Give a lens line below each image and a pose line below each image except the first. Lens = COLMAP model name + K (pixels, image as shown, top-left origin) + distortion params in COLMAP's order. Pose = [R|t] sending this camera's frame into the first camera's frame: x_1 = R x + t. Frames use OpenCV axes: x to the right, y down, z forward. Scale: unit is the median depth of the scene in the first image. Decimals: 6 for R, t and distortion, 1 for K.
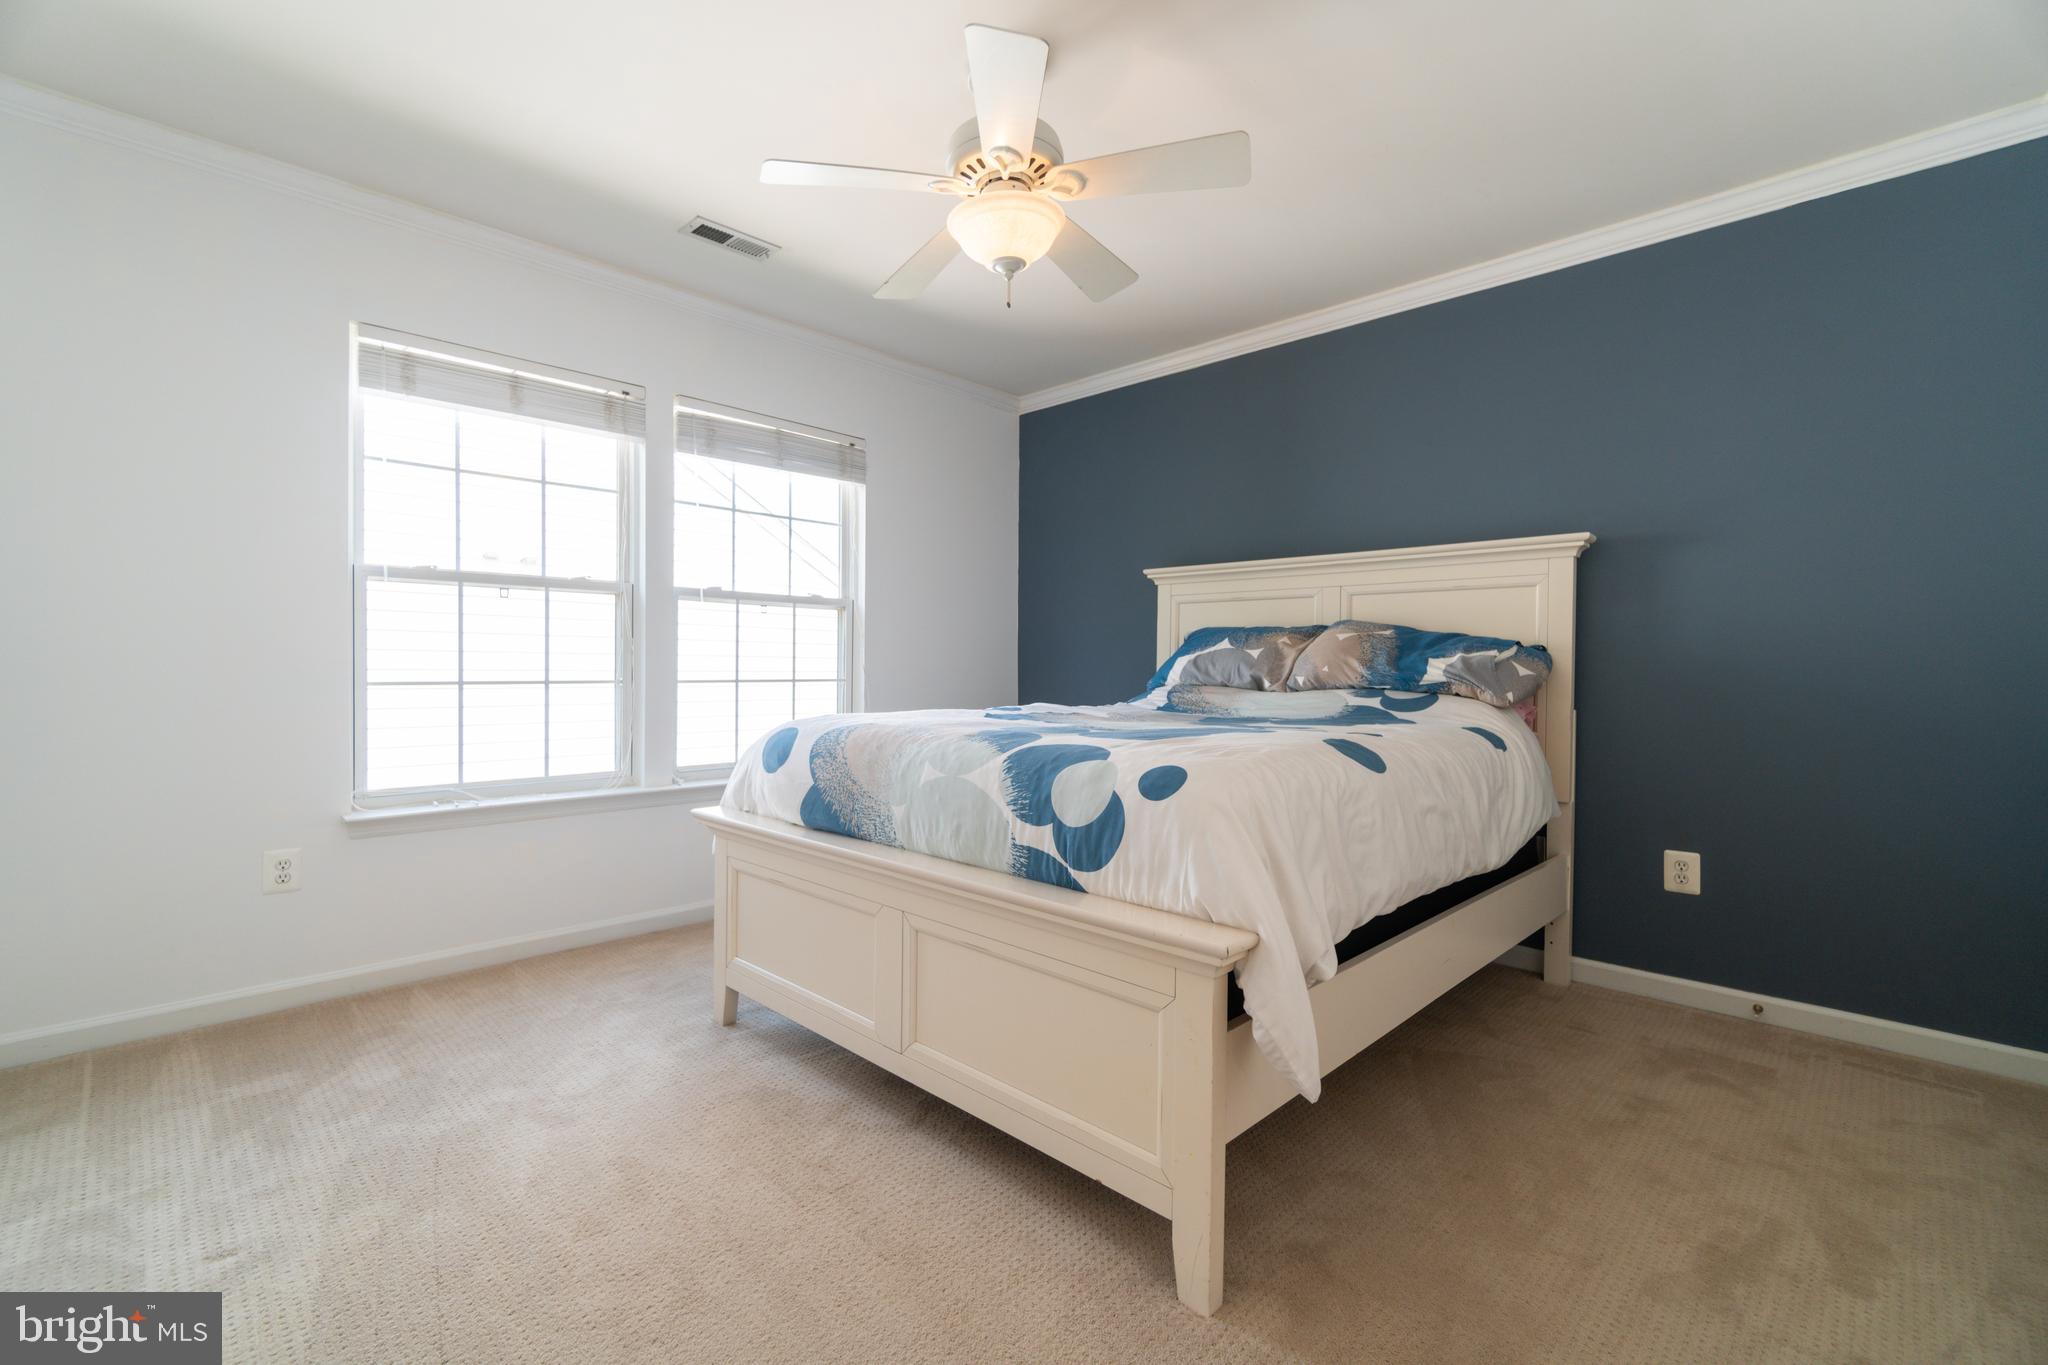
lens RADIAL K [[879.1, 0, 998.5], [0, 879.1, 670.4], [0, 0, 1]] dist [0.000967, 0.000295]
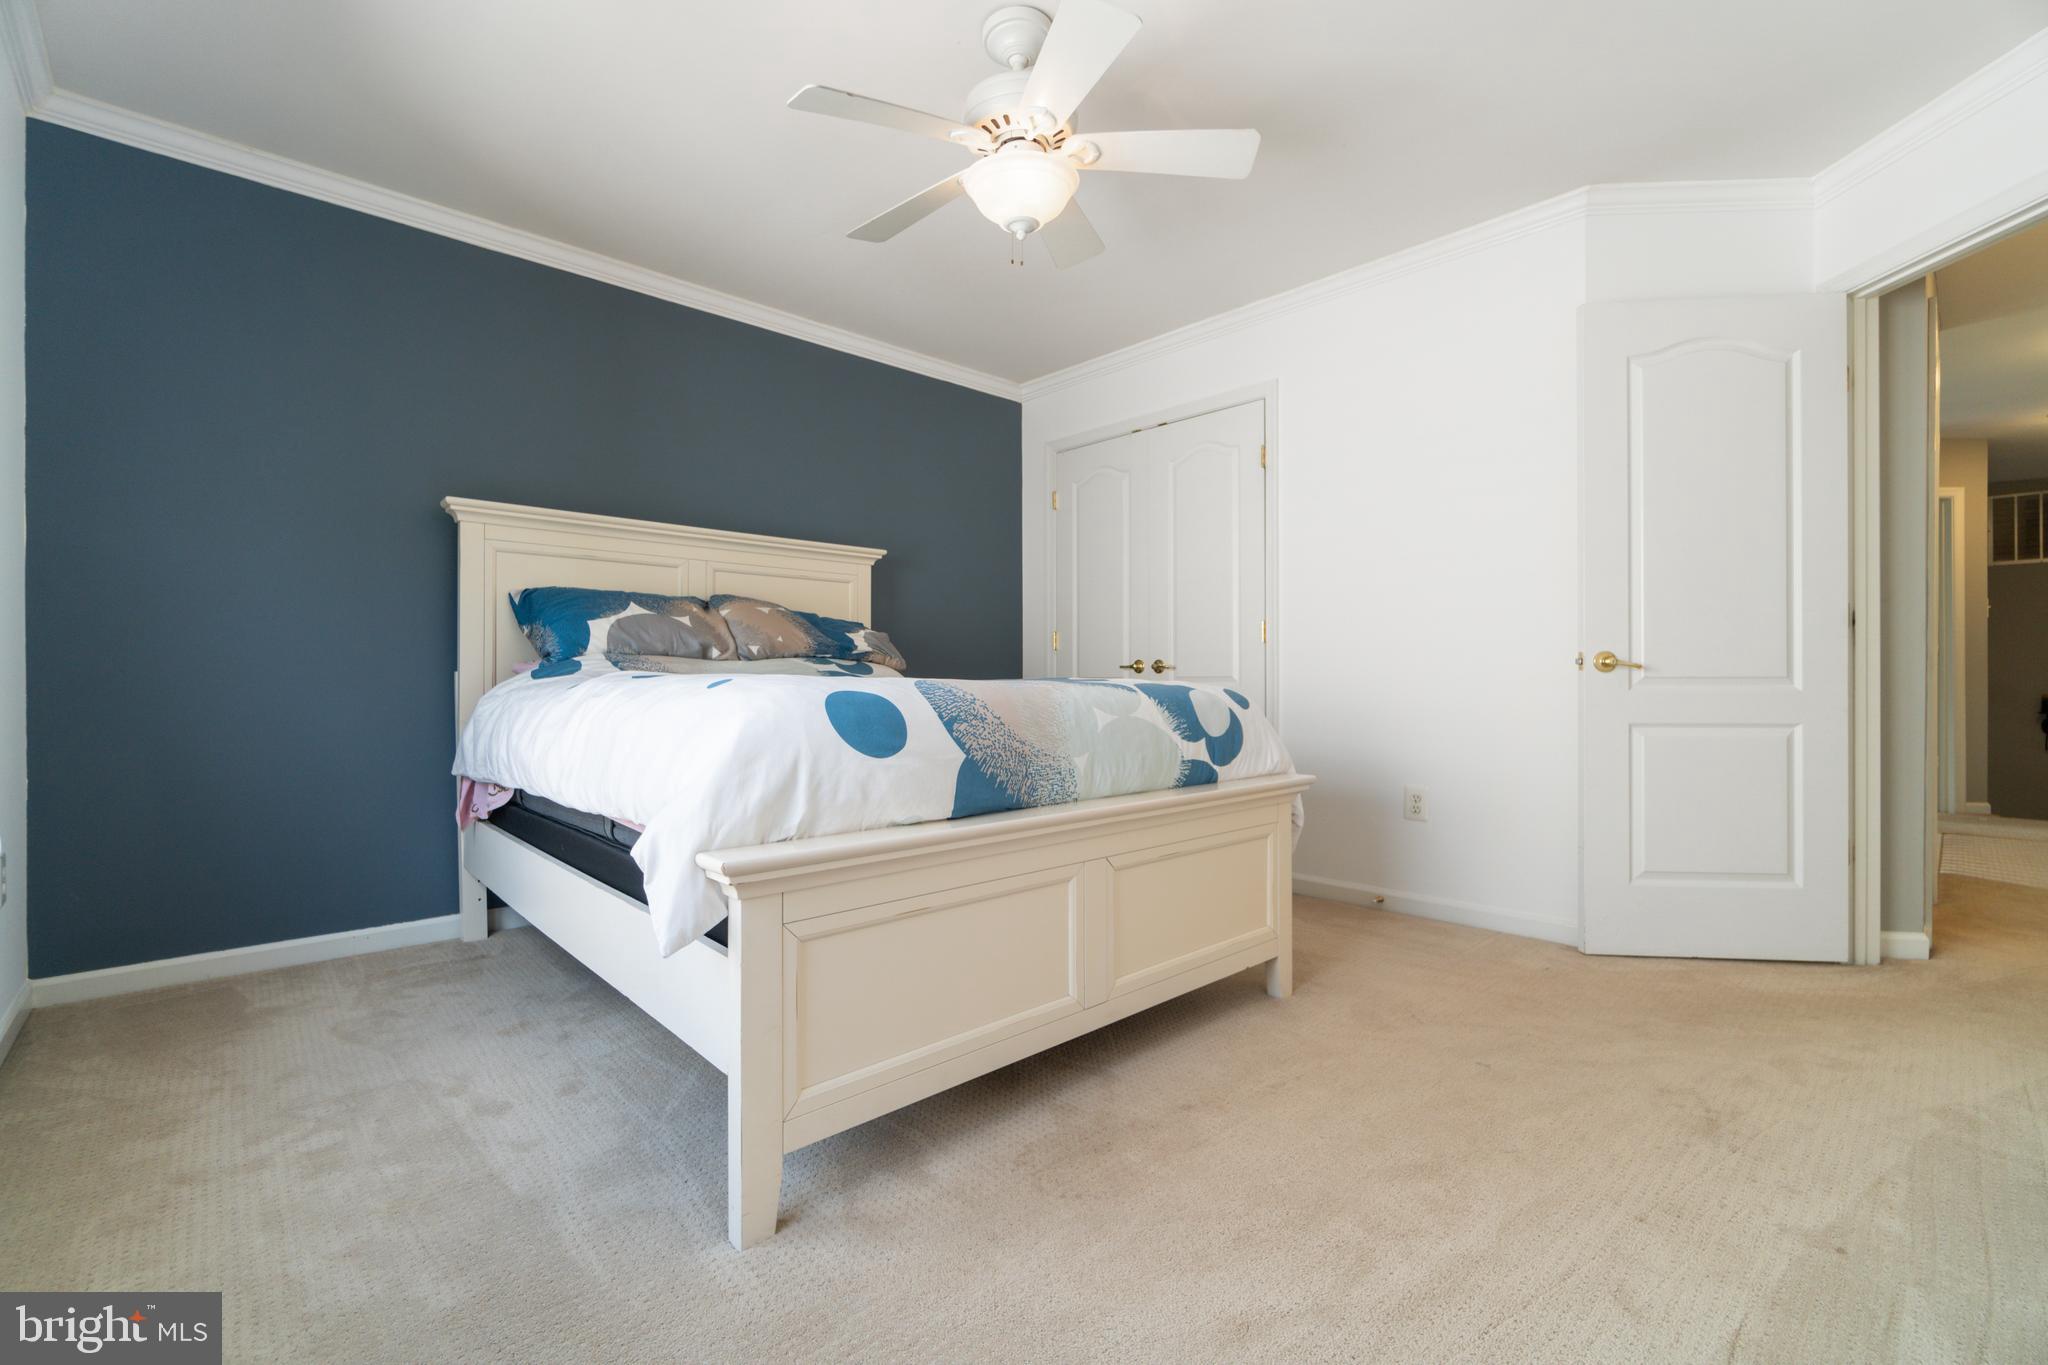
lens RADIAL K [[880.5, 0, 1001.8], [0, 880.5, 677.4], [0, 0, 1]] dist [-0.003888, 0.000463]
pose [[0.056538, -0.005666, 0.998384, -1.026861], [0.003044, 0.999980, 0.005503, 0.060407], [-0.998396, 0.002728, 0.056554, 0.985737]]
